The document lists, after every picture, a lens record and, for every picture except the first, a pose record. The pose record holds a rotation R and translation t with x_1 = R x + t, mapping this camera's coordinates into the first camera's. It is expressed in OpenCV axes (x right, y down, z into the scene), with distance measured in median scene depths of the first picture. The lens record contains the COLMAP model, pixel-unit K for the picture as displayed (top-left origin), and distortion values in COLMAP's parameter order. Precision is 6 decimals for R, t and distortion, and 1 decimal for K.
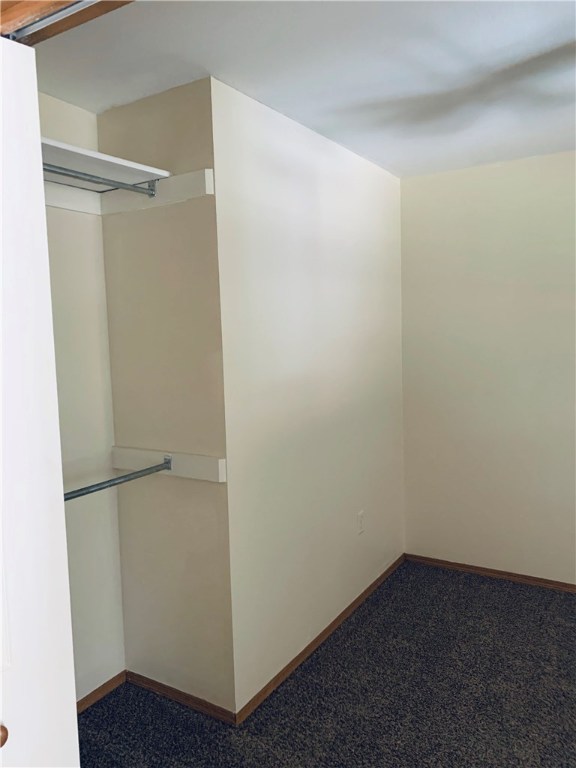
lens RADIAL K [[585.9, 0, 287.7], [0, 585.9, 385.2], [0, 0, 1]] dist [-0.000580, -0.004966]
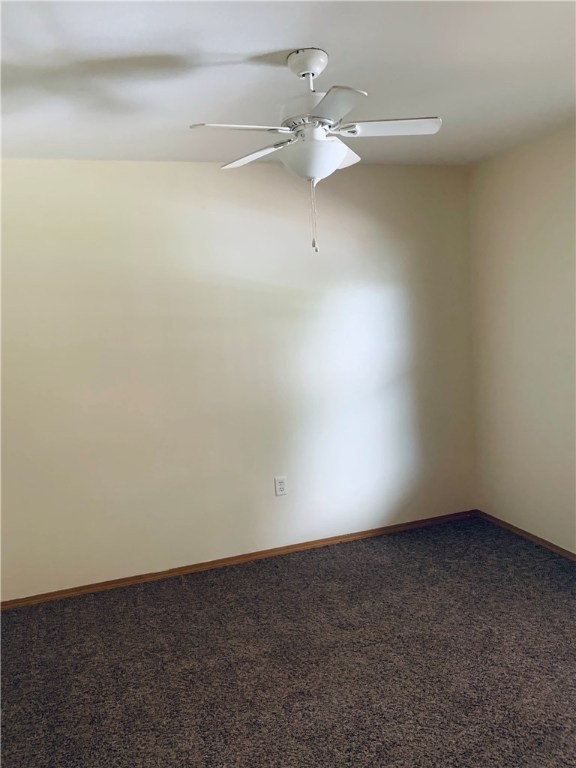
lens RADIAL K [[585.9, 0, 287.7], [0, 585.9, 382.5], [0, 0, 1]] dist [-0.000580, -0.004966]
pose [[0.621705, -0.095550, 0.777401, -0.179020], [0.115702, 0.992846, 0.029501, -0.004689], [-0.774658, 0.071606, 0.628313, 0.143495]]
